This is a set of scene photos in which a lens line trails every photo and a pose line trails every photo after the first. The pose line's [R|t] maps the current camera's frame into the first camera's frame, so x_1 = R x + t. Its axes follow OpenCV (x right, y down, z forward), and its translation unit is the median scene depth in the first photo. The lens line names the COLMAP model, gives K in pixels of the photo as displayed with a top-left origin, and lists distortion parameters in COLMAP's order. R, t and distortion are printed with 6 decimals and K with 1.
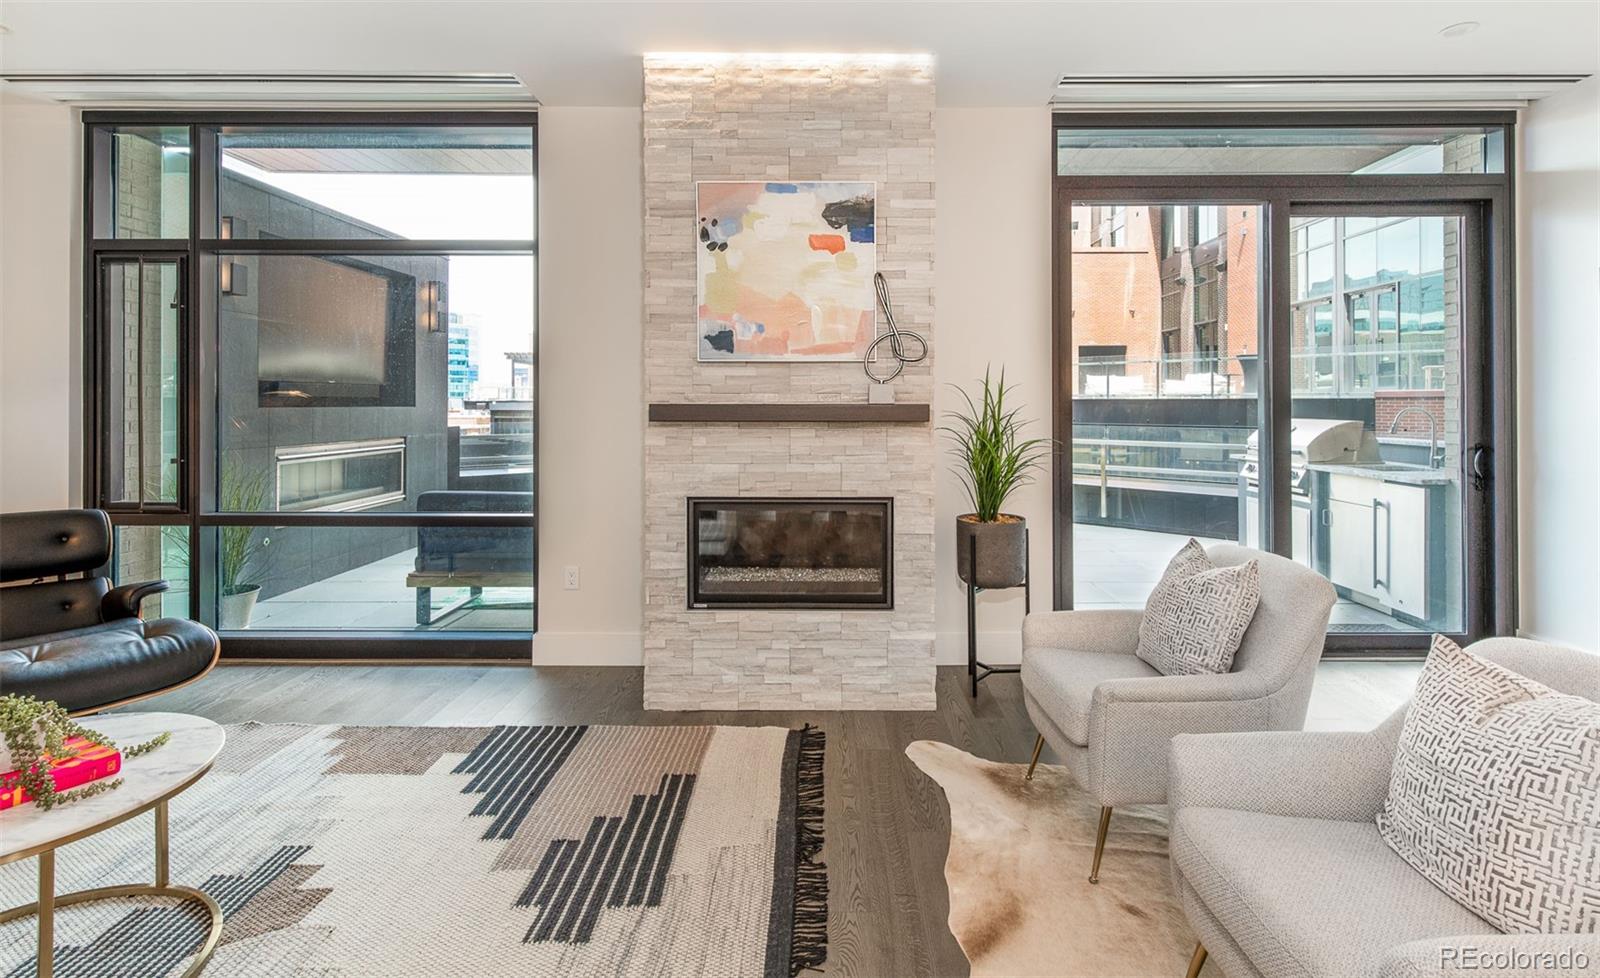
lens RADIAL K [[795.1, 0, 806.2], [0, 795.1, 399.6], [0, 0, 1]] dist [0.000811, 0.000215]
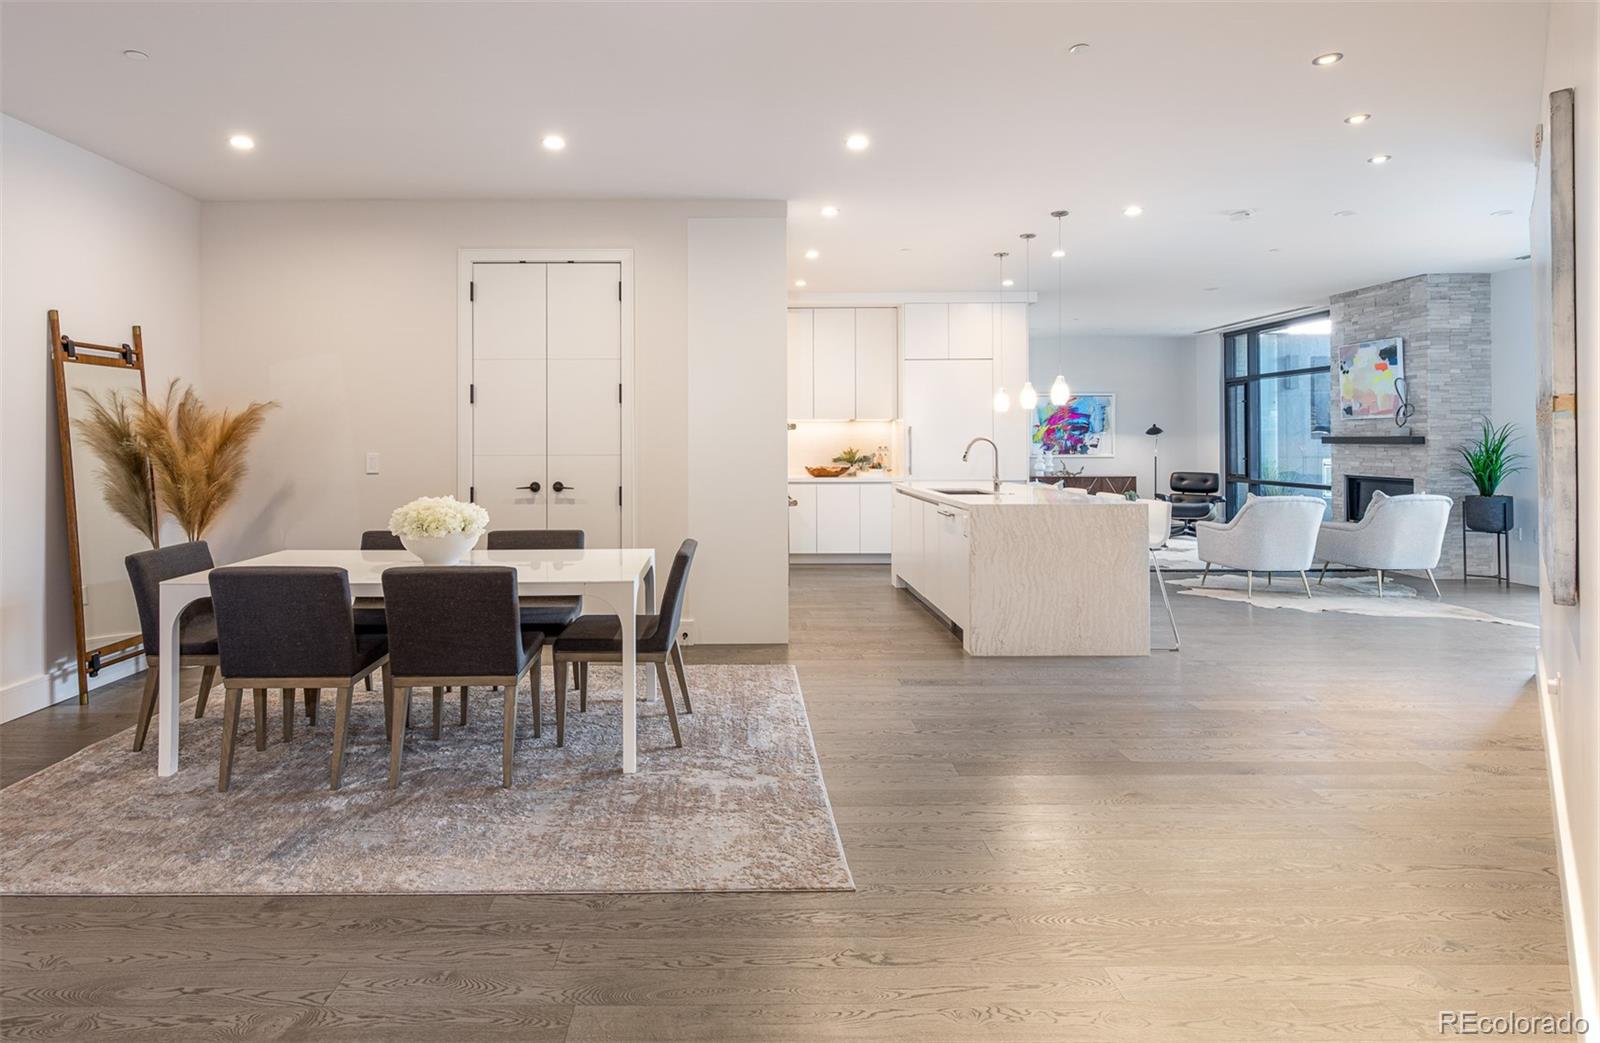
lens RADIAL K [[826.4, 0, 739.9], [0, 826.4, 418.9], [0, 0, 1]] dist [-0.000481, 0.000300]
pose [[0.007887, -0.025554, -0.999642, 2.405297], [0.004230, 0.999665, -0.025522, 0.008144], [0.999960, -0.004027, 0.007993, -0.883027]]
